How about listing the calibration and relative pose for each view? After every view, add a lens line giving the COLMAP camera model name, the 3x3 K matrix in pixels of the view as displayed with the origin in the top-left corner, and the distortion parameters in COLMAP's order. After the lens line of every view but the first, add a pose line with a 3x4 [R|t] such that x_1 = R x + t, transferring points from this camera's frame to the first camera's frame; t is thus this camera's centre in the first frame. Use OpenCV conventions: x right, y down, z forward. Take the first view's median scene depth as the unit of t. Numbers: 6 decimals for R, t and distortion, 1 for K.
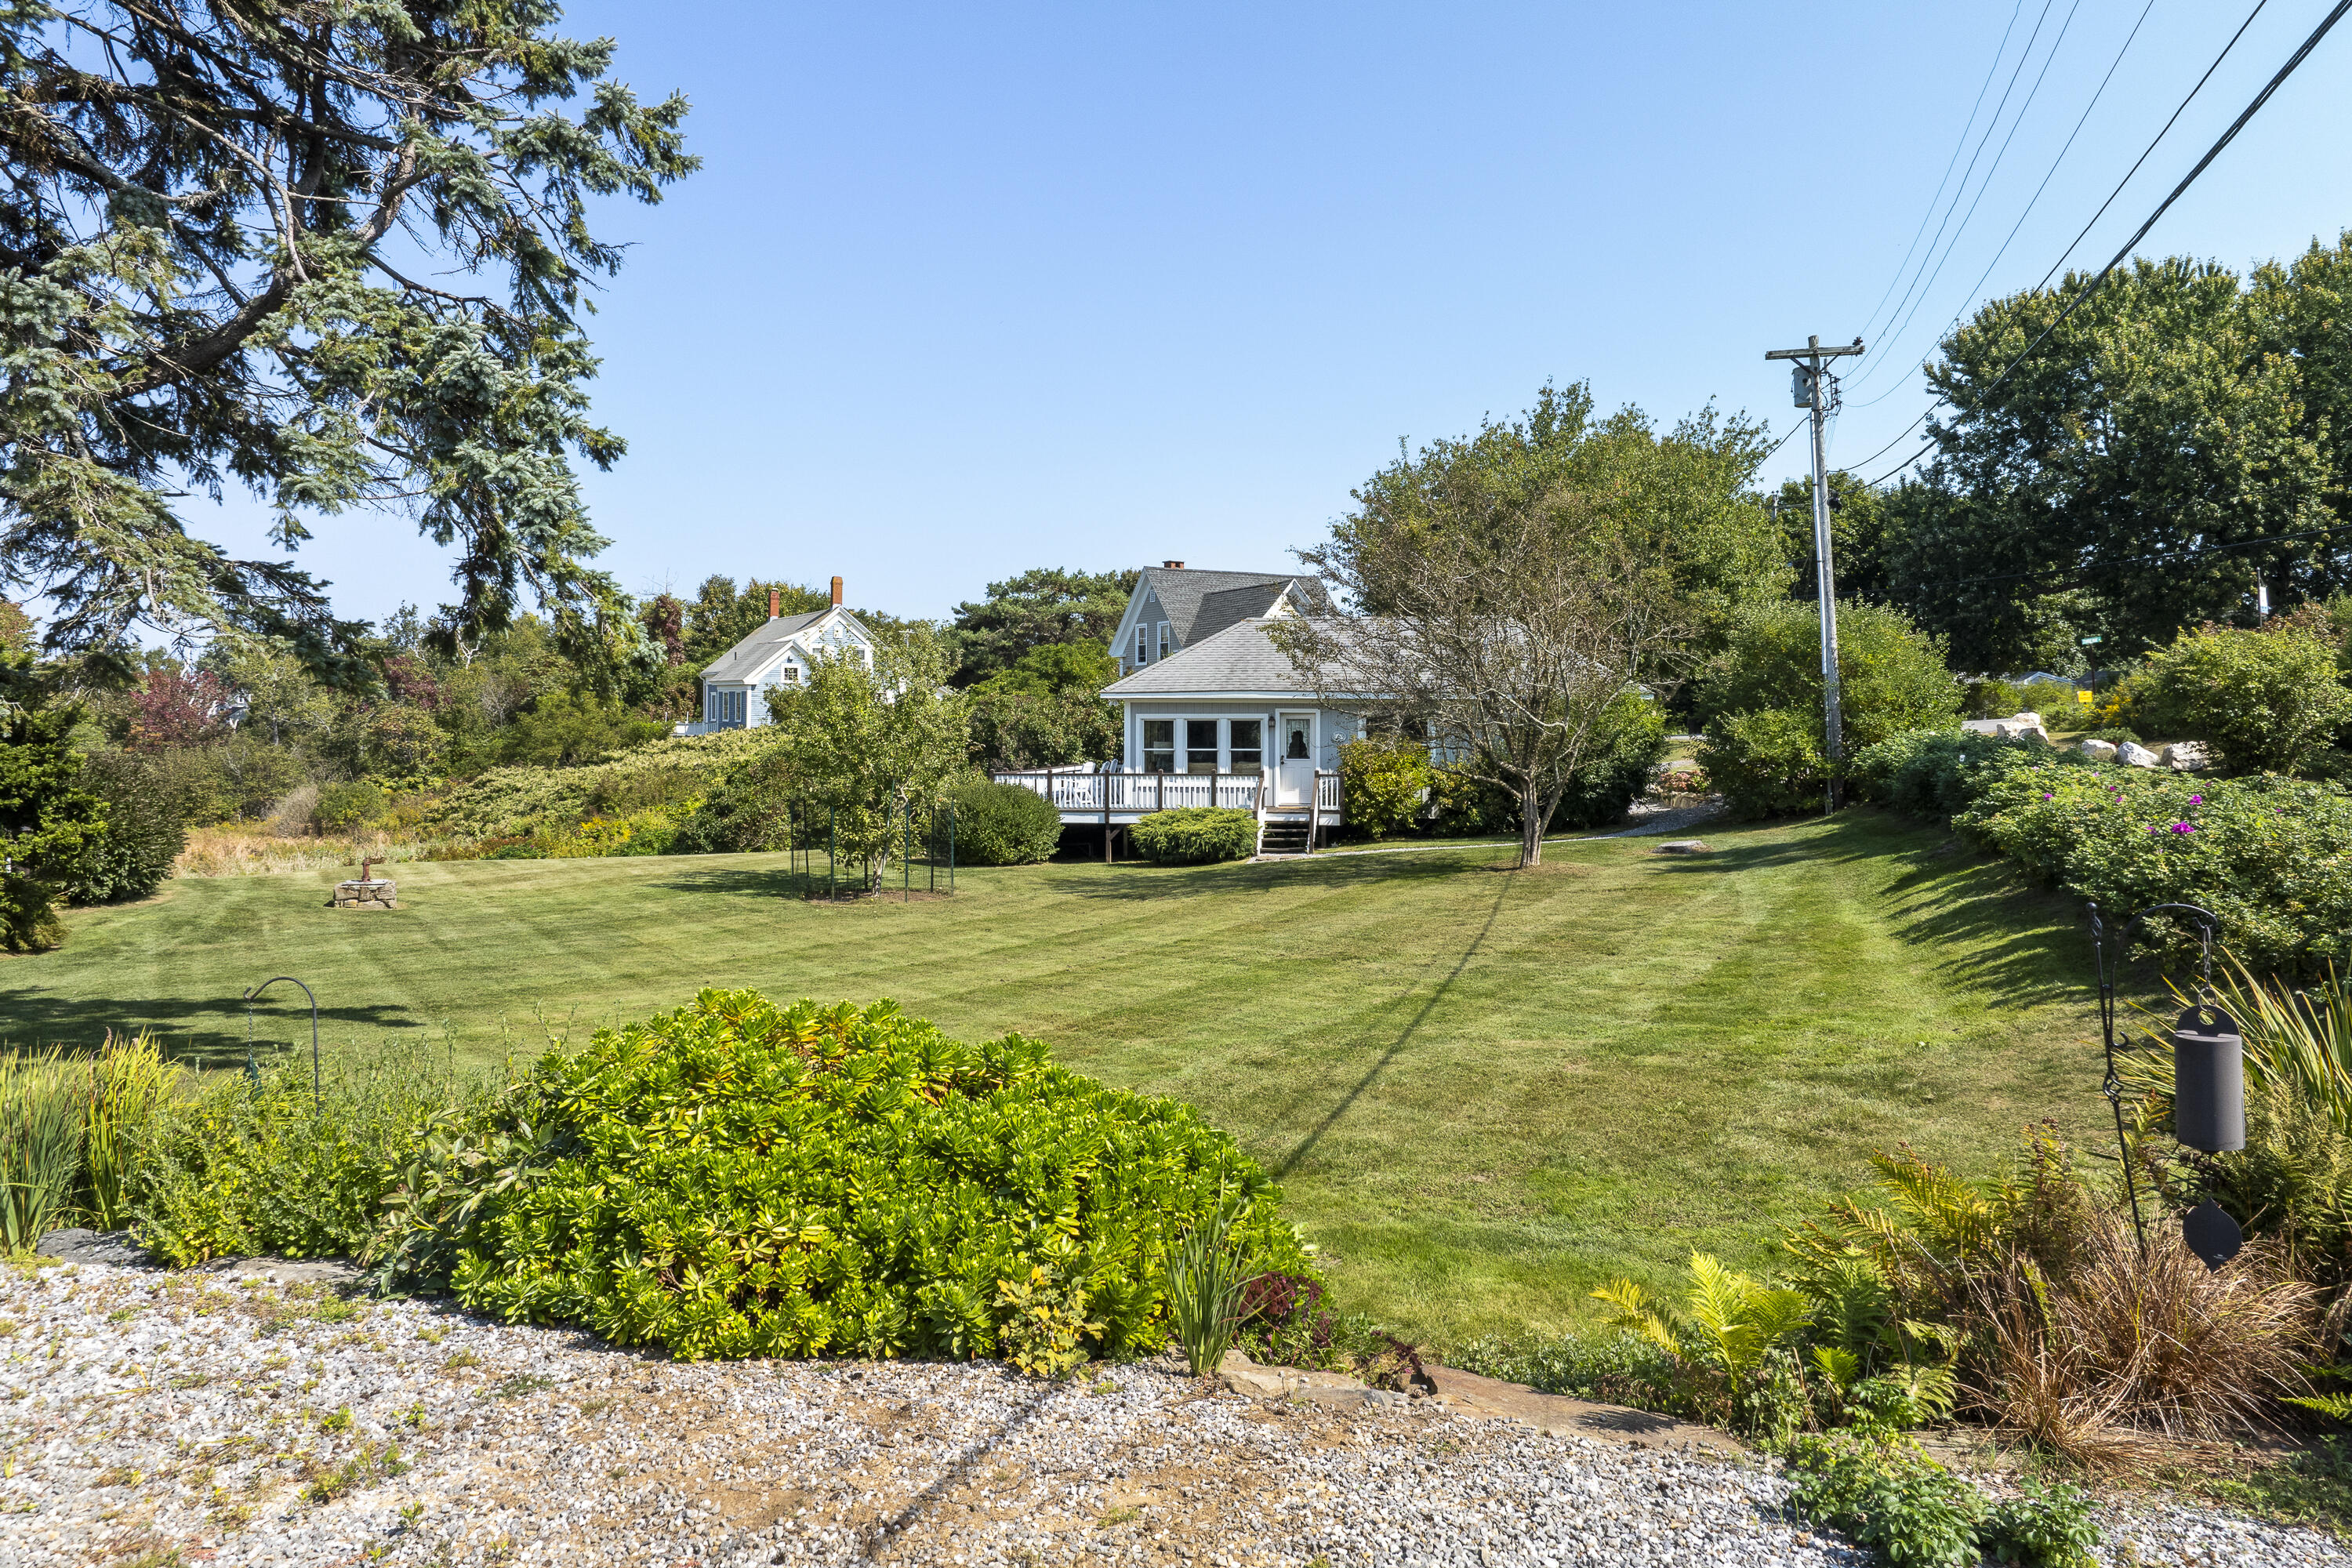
lens RADIAL K [[1643.4, 0, 1179.7], [0, 1643.4, 770.5], [0, 0, 1]] dist [-0.007911, 0.000902]
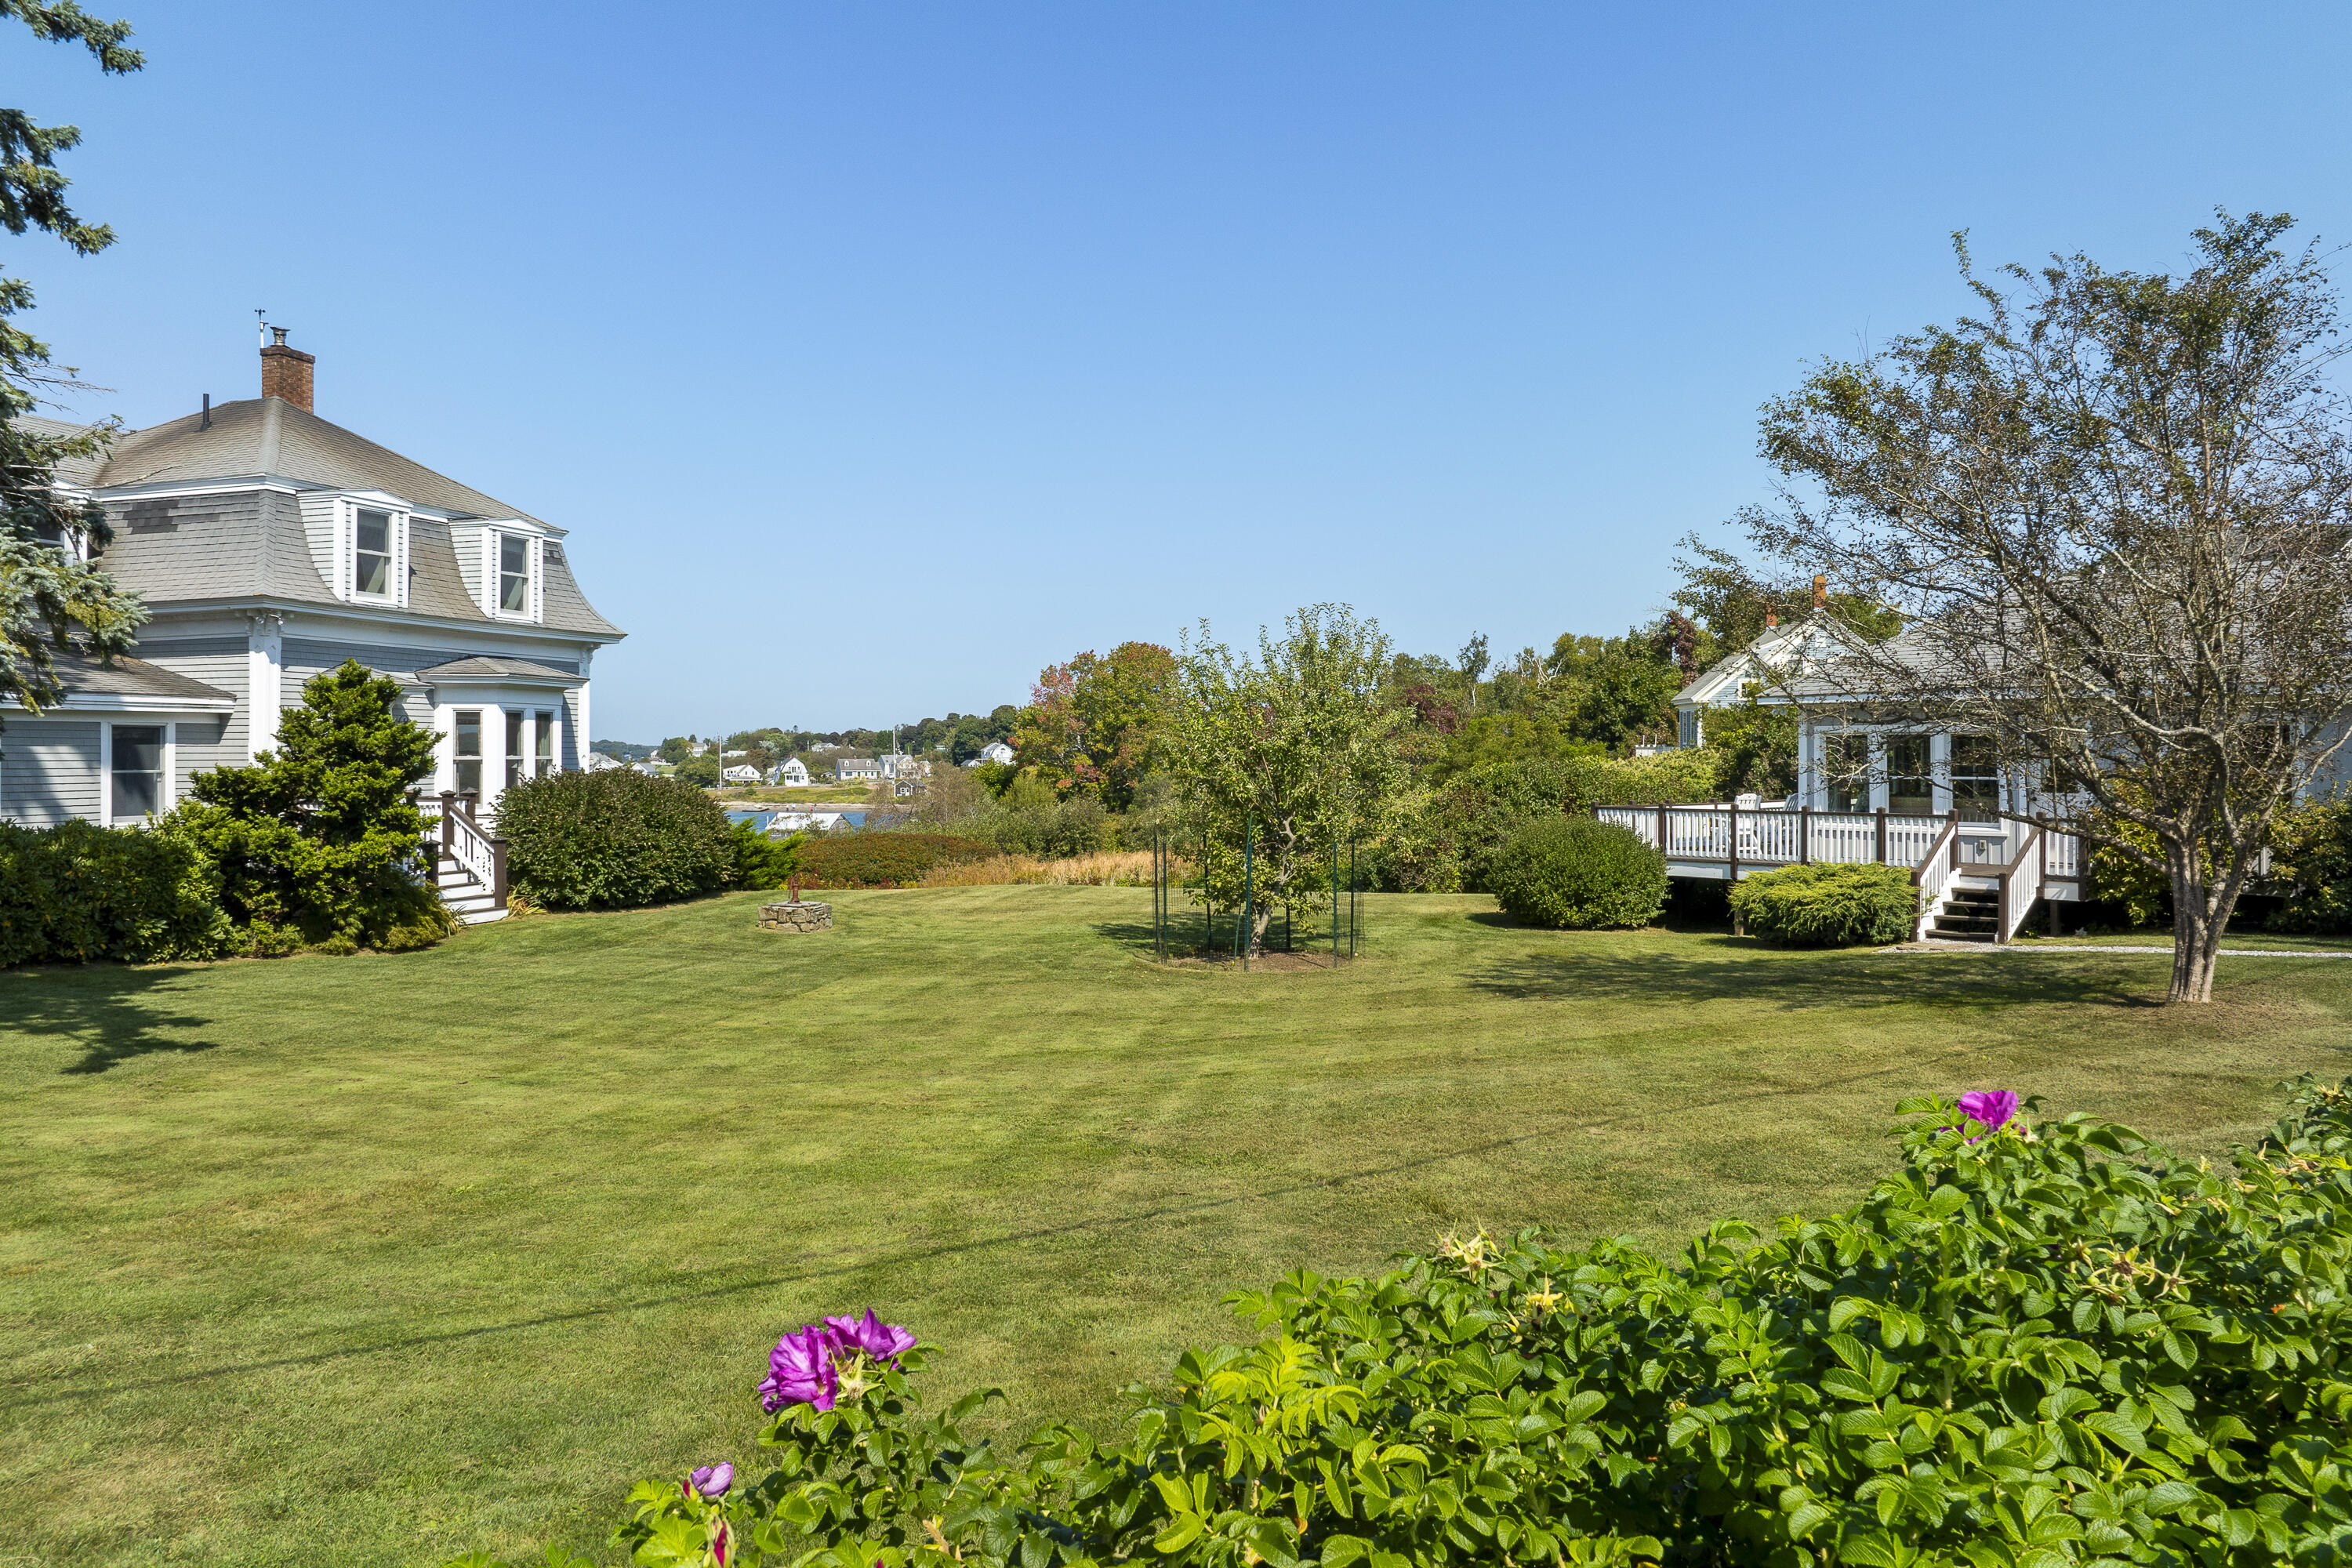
lens RADIAL K [[1643.4, 0, 1154.1], [0, 1643.4, 790.9], [0, 0, 1]] dist [-0.007911, 0.000902]
pose [[0.755023, 0.013467, -0.655560, 0.222694], [-0.016260, 0.999866, 0.001813, -0.003448], [0.655496, 0.009290, 0.755141, 0.284309]]
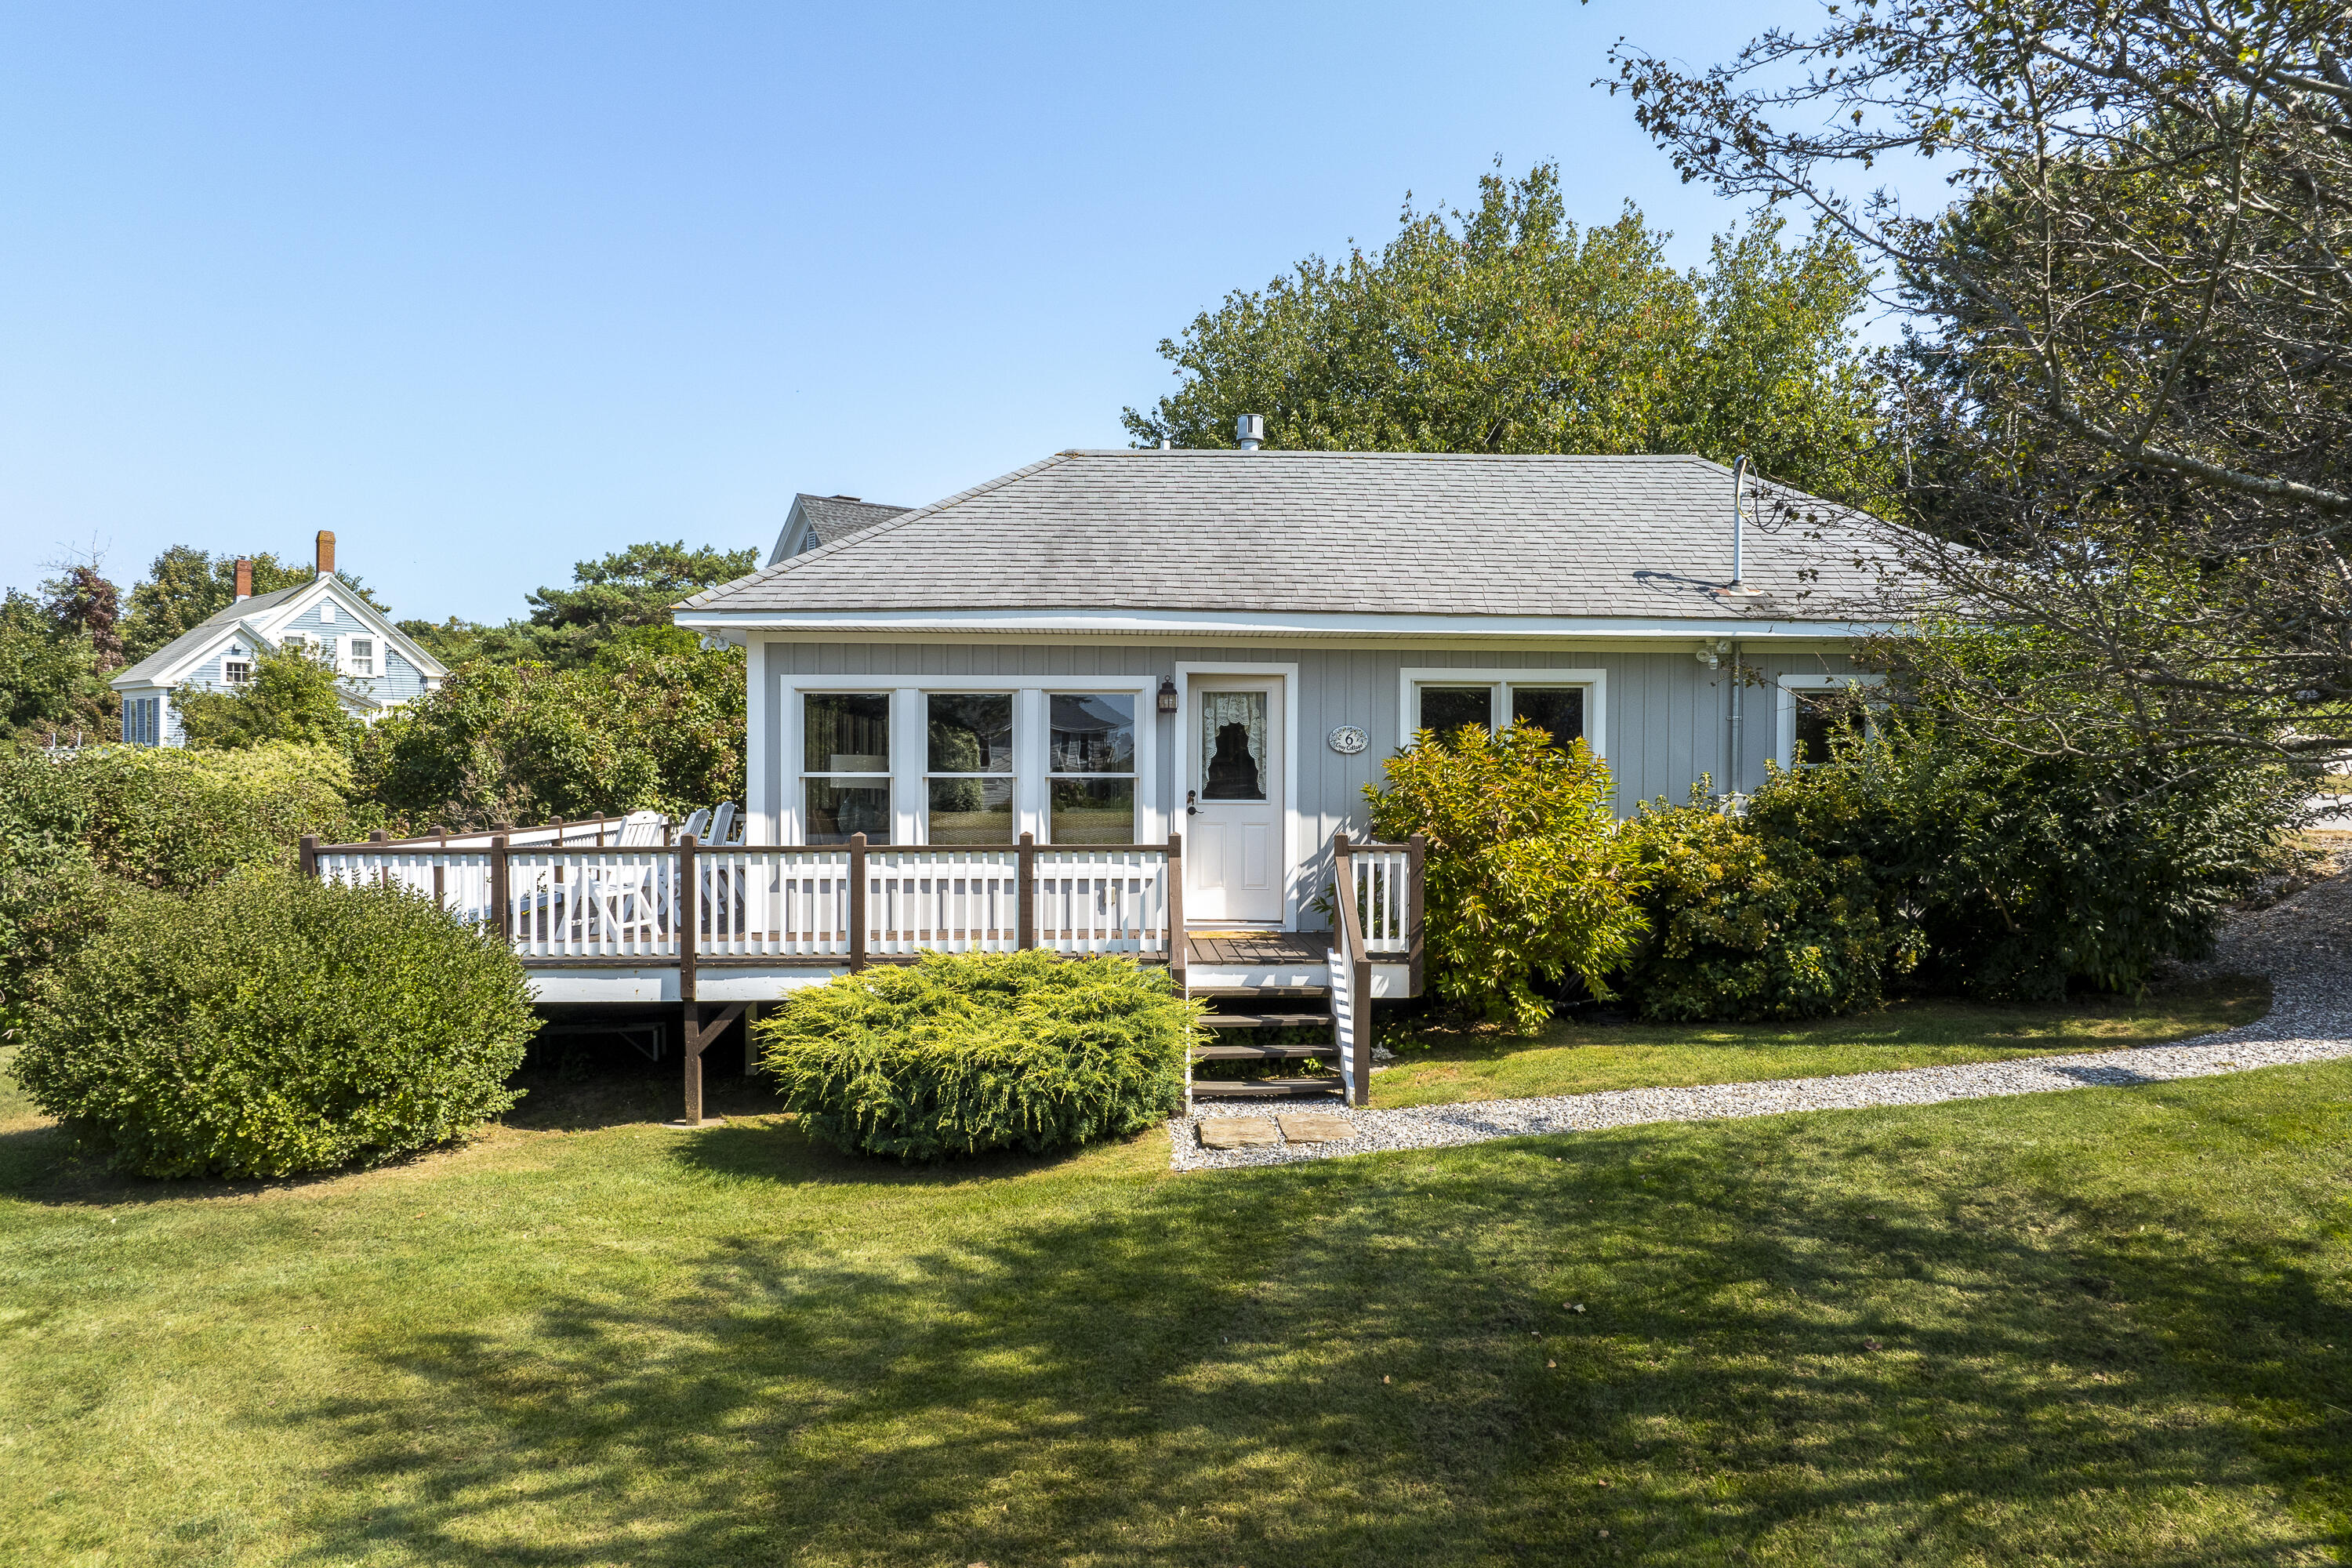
lens RADIAL K [[1643.4, 0, 1195.0], [0, 1643.4, 799.7], [0, 0, 1]] dist [-0.007911, 0.000902]
pose [[0.976442, -0.003750, 0.215746, -0.015993], [0.005370, 0.999962, -0.006926, -0.004328], [-0.215712, 0.007922, 0.976425, 0.637727]]
